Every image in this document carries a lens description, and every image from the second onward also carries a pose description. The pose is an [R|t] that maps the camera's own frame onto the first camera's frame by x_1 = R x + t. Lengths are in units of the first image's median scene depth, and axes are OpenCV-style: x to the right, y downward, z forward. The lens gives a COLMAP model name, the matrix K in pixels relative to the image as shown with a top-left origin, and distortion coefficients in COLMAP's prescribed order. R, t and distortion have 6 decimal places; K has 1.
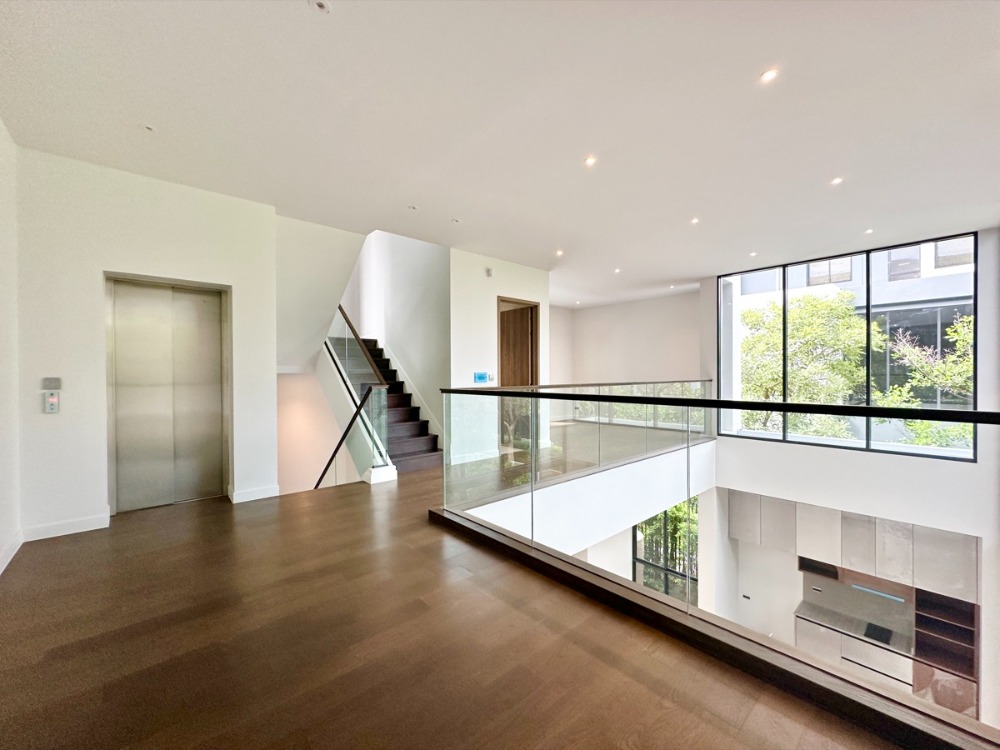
lens RADIAL K [[401.8, 0, 486.6], [0, 401.8, 376.9], [0, 0, 1]] dist [-0.000394, -0.000115]
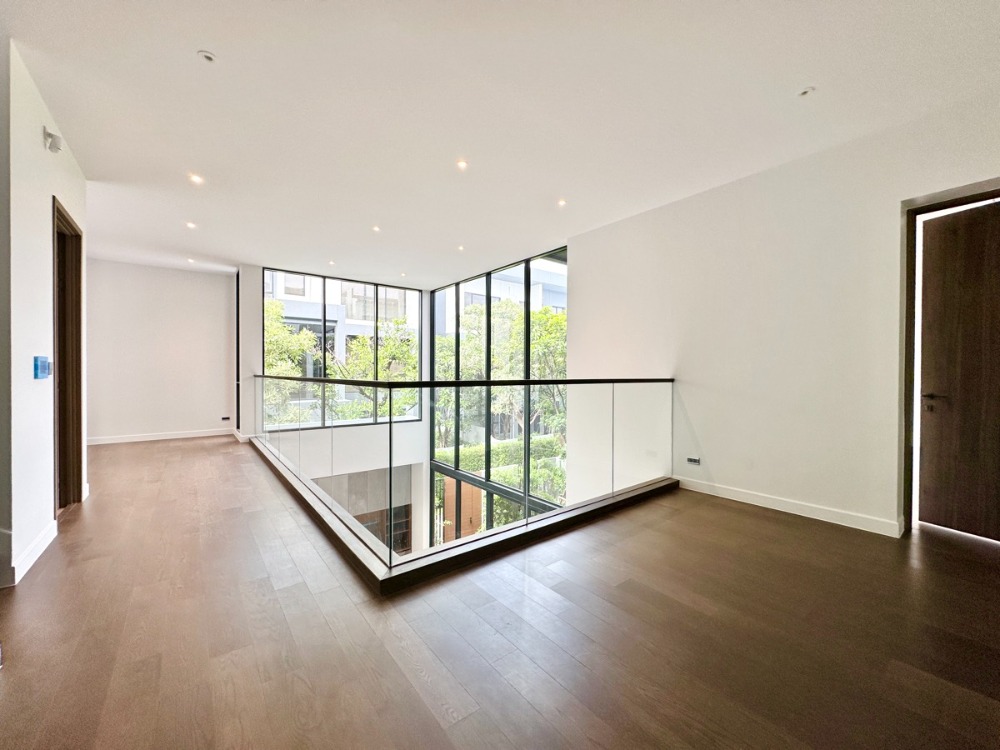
lens RADIAL K [[396.4, 0, 507.0], [0, 396.4, 376.5], [0, 0, 1]] dist [-0.001531, 0.000022]
pose [[0.046172, -0.002628, 0.998930, -0.506065], [-0.002667, 0.999993, 0.002755, 0.010050], [-0.998930, -0.002791, 0.046165, 0.543154]]
